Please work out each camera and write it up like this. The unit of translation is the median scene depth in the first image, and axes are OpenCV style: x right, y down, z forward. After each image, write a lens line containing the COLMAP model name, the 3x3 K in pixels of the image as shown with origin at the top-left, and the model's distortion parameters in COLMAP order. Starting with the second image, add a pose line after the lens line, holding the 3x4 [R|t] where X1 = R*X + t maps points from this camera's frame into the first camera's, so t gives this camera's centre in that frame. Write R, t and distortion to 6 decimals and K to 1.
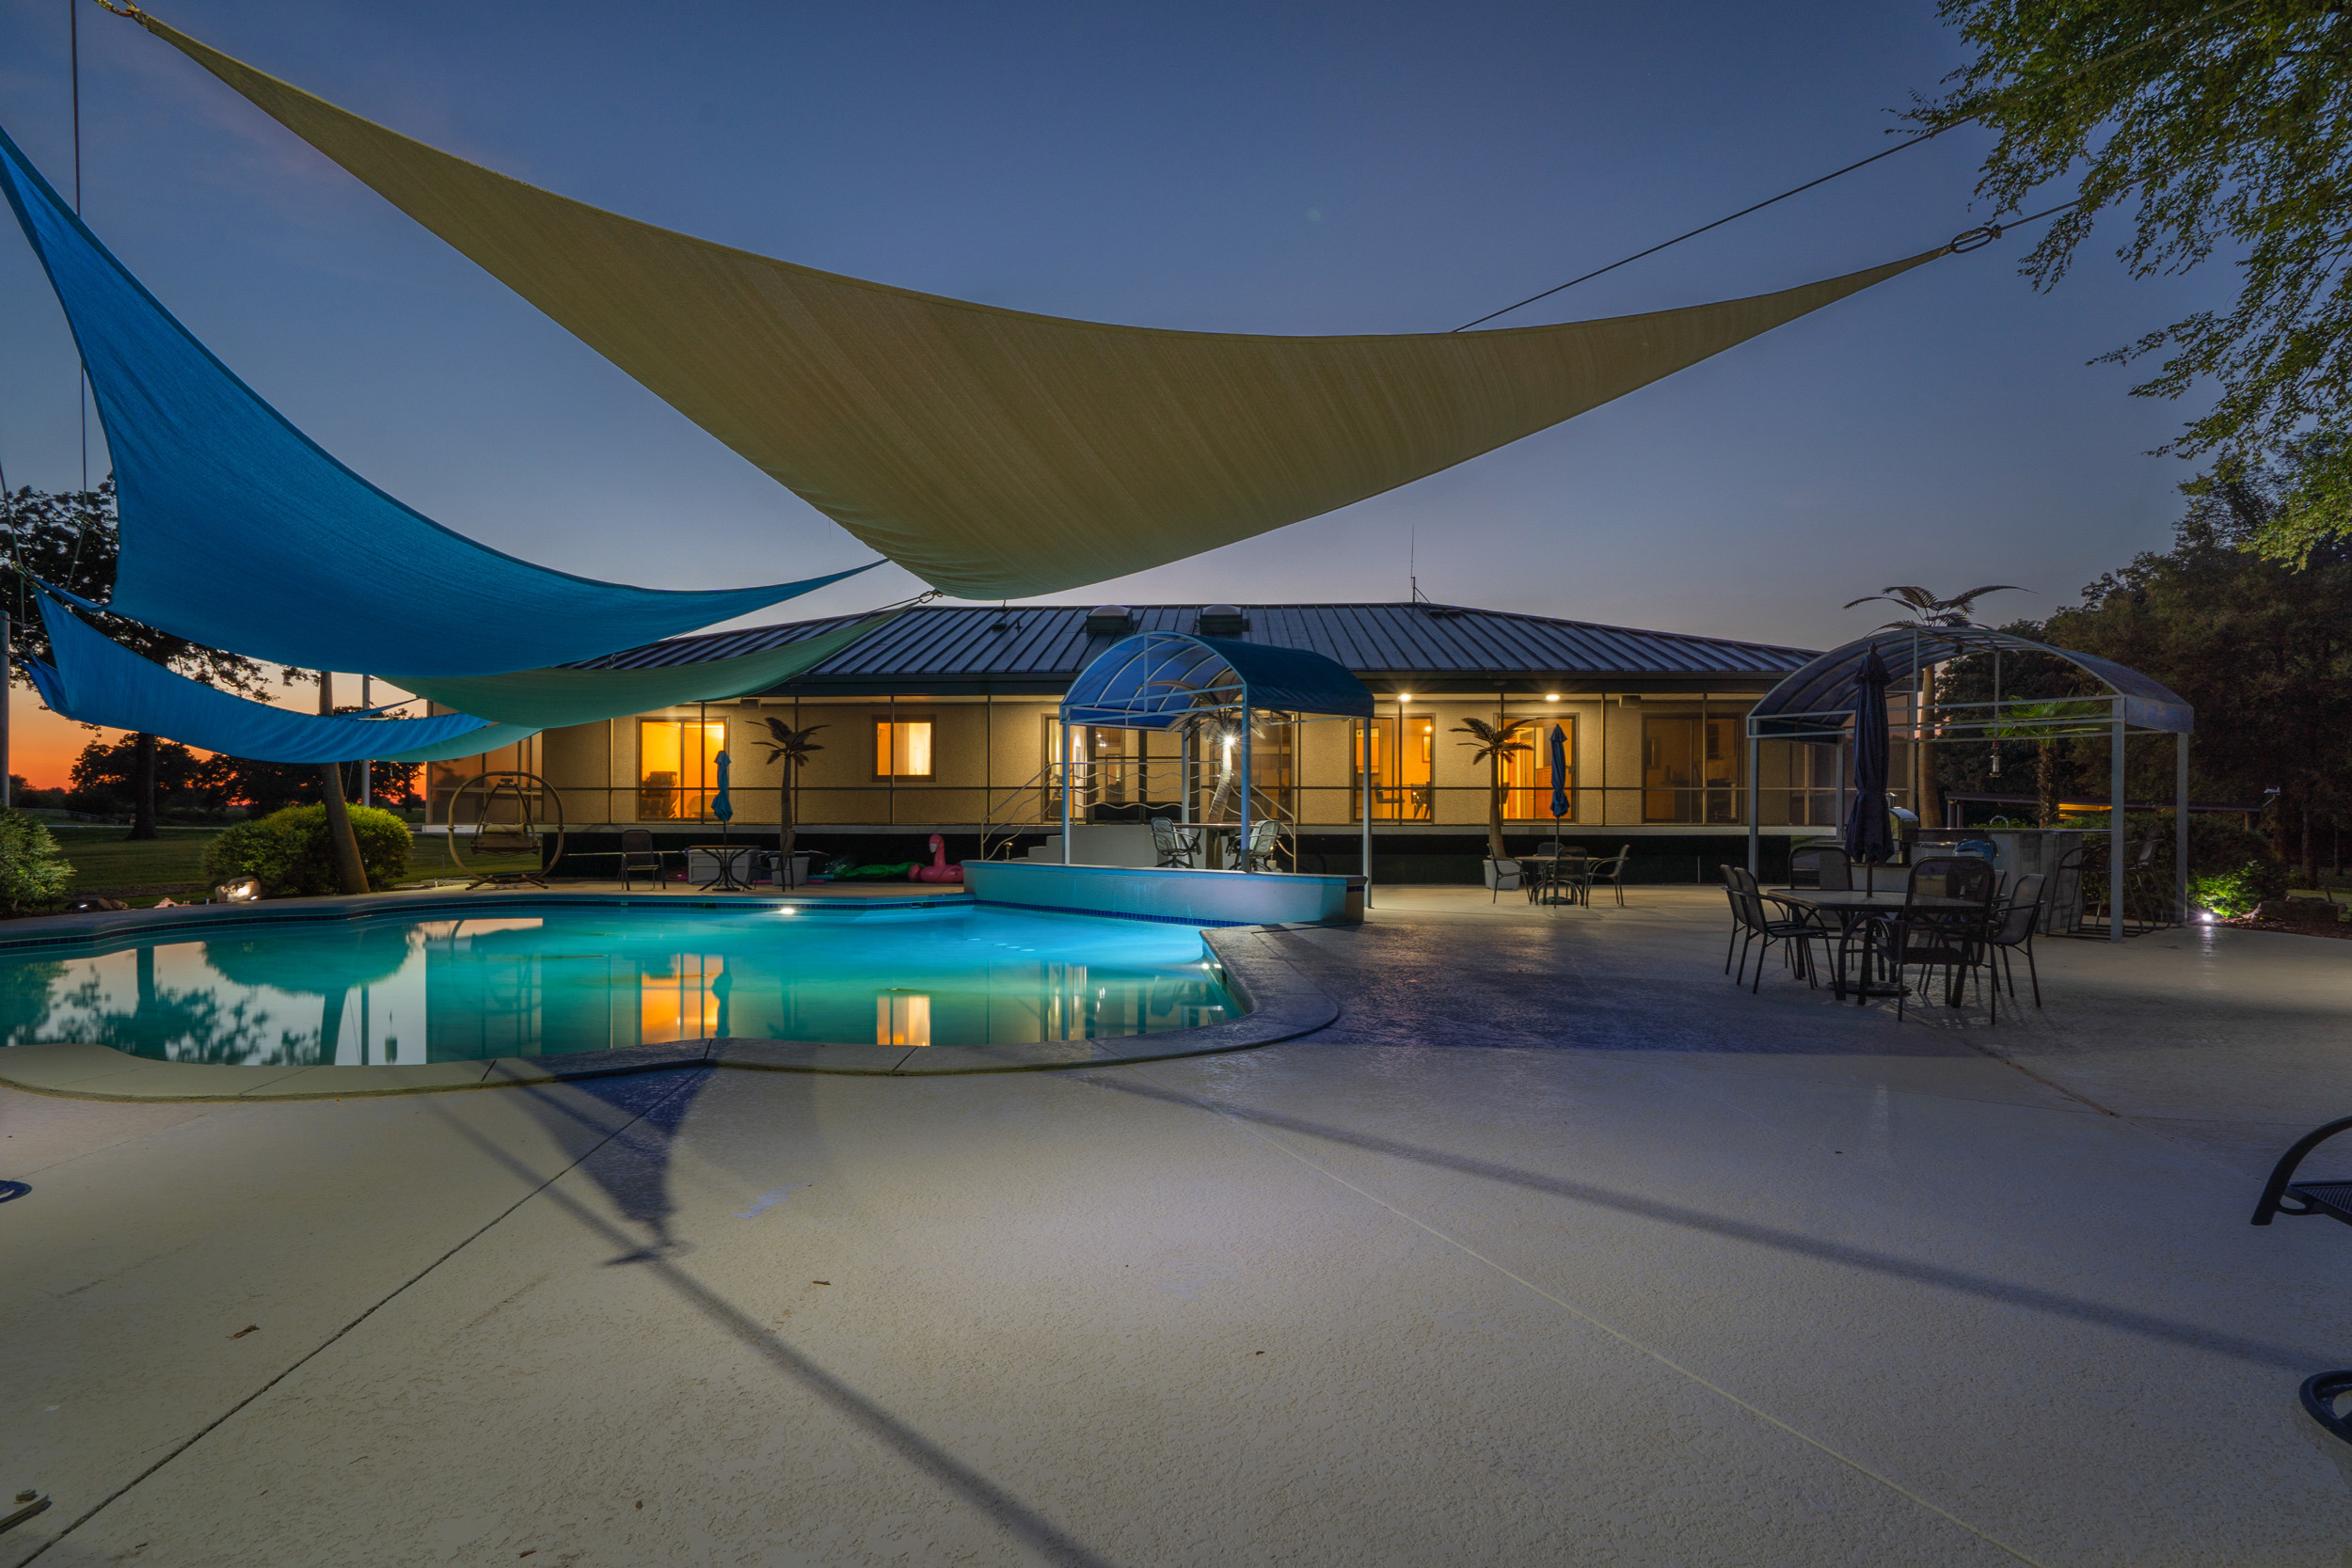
lens RADIAL K [[1148.2, 0, 1173.8], [0, 1148.2, 804.7], [0, 0, 1]] dist [0.008552, -0.000024]
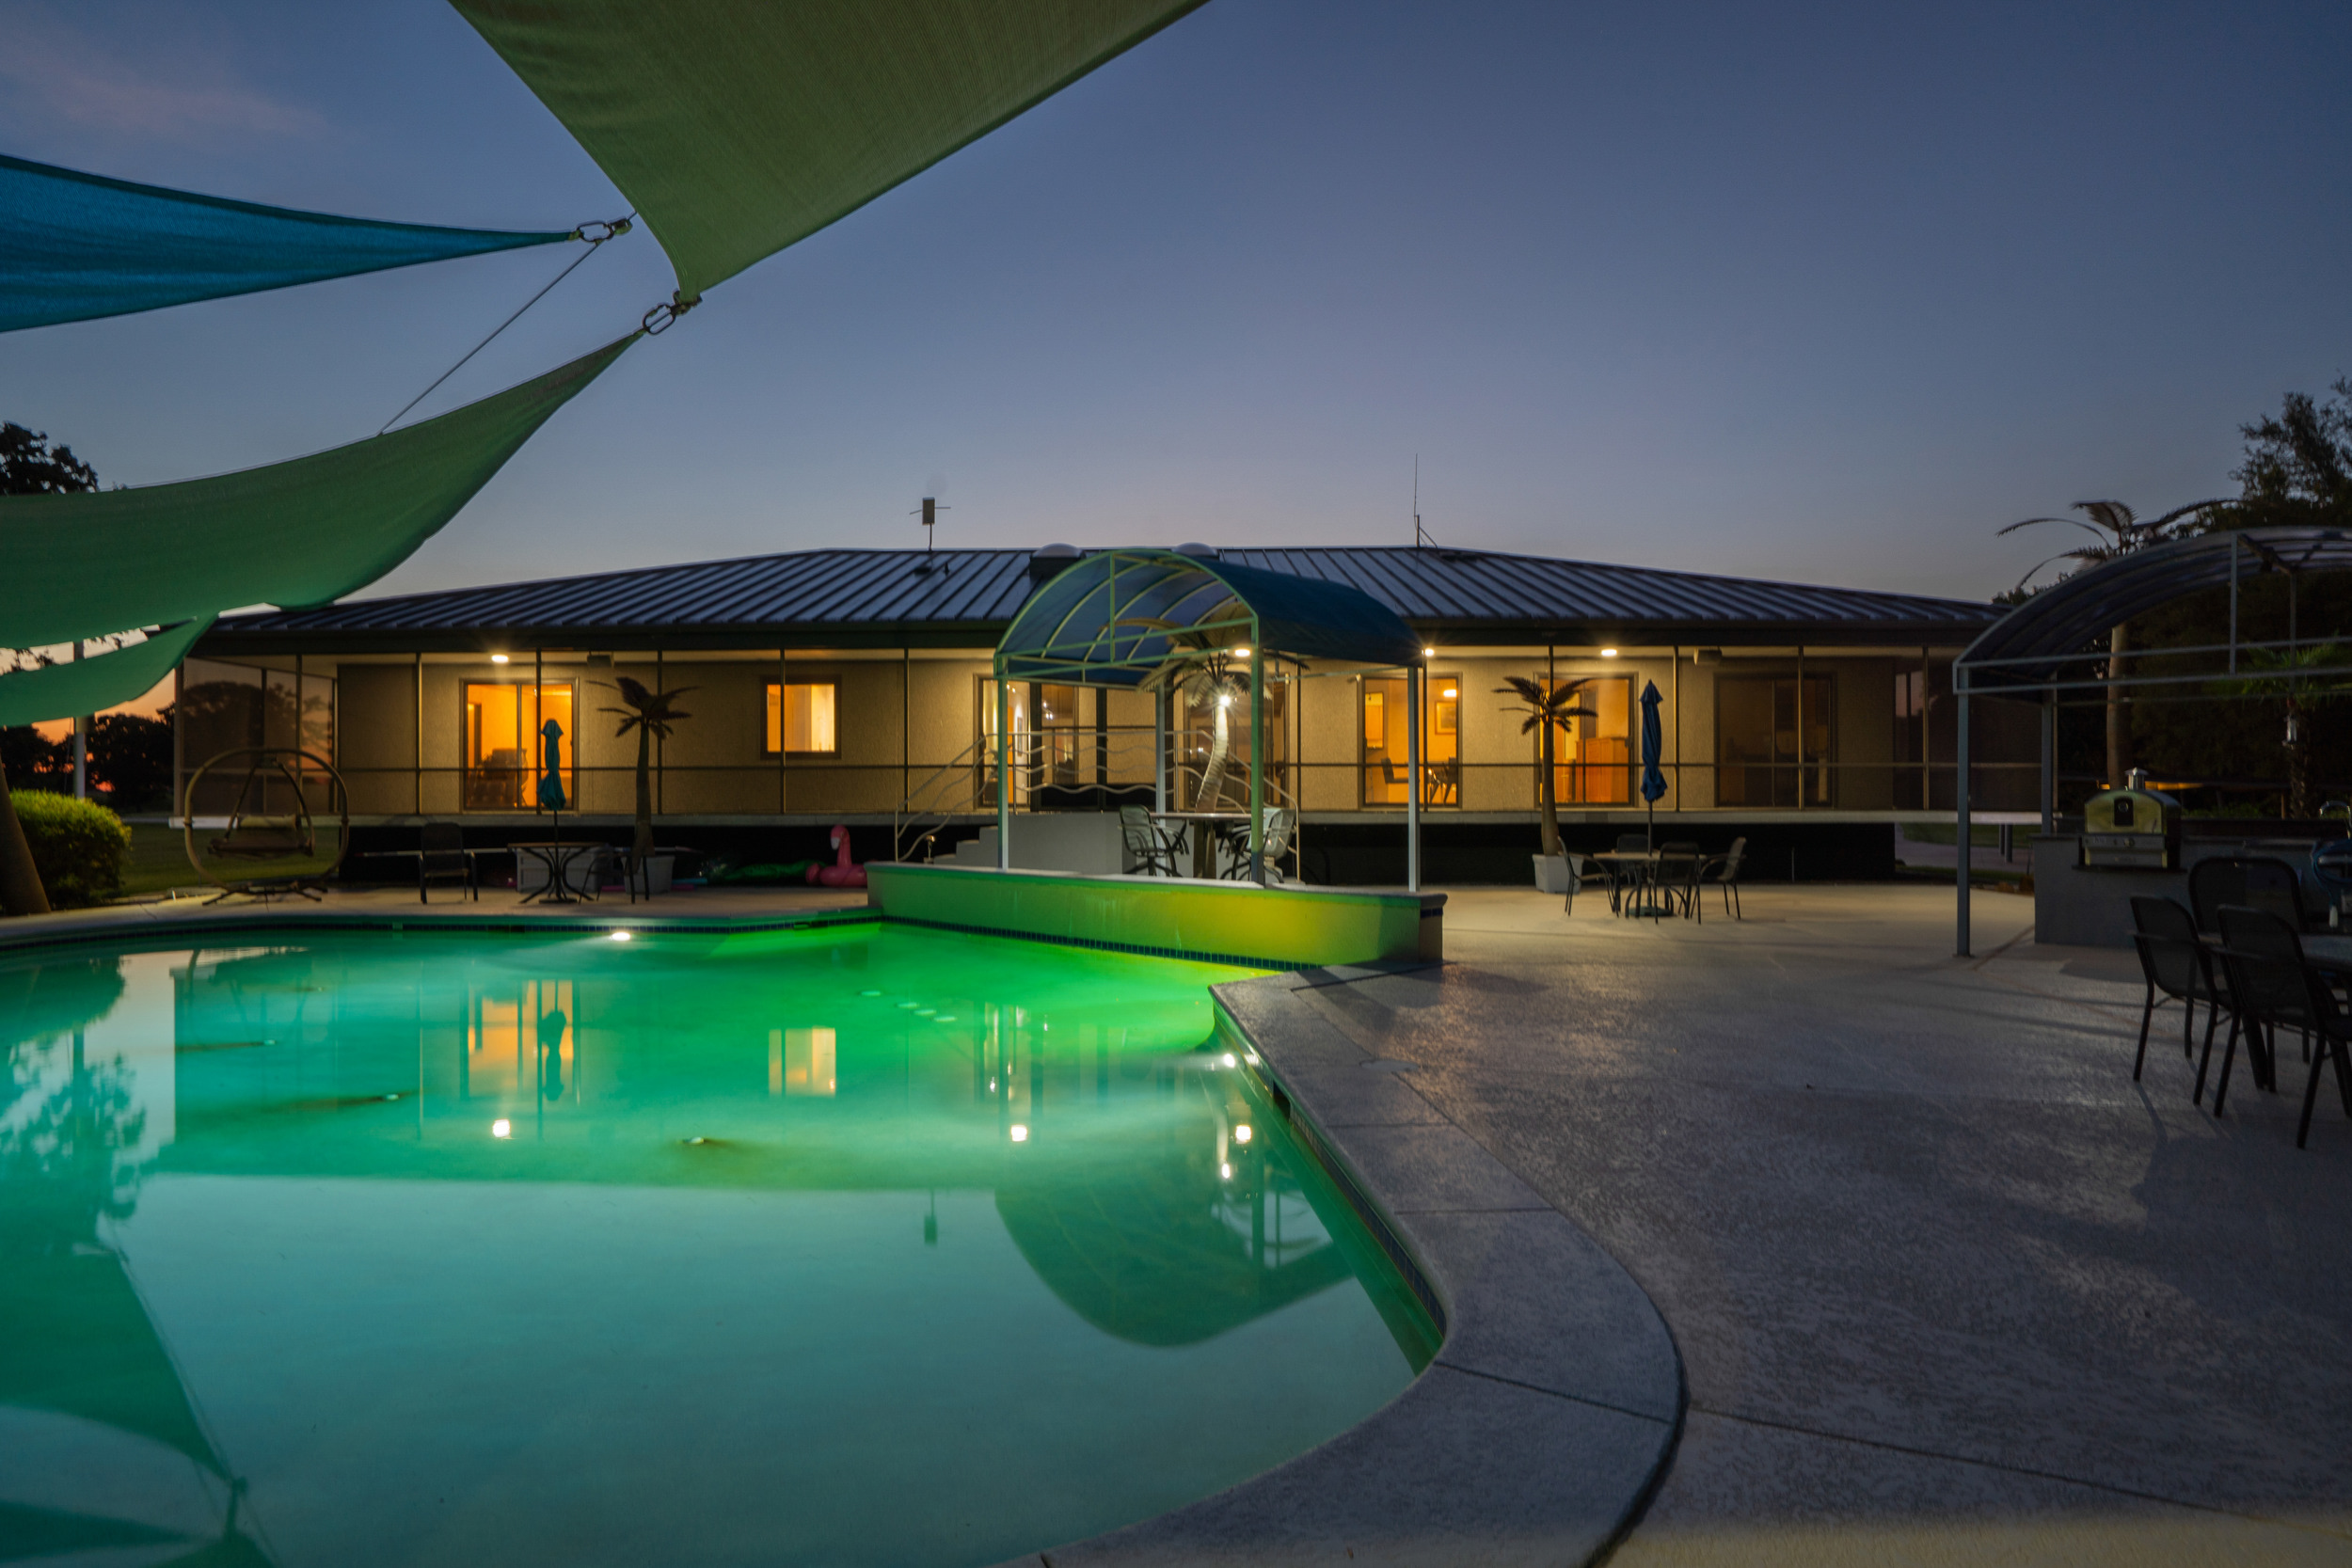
lens RADIAL K [[1229.3, 0, 1184.4], [0, 1229.3, 785.0], [0, 0, 1]] dist [-0.020941, 0.000221]
pose [[0.998784, -0.004267, 0.049119, -0.012123], [0.004270, 0.999991, 0.000034, -0.001355], [-0.049119, 0.000176, 0.998793, 0.157679]]
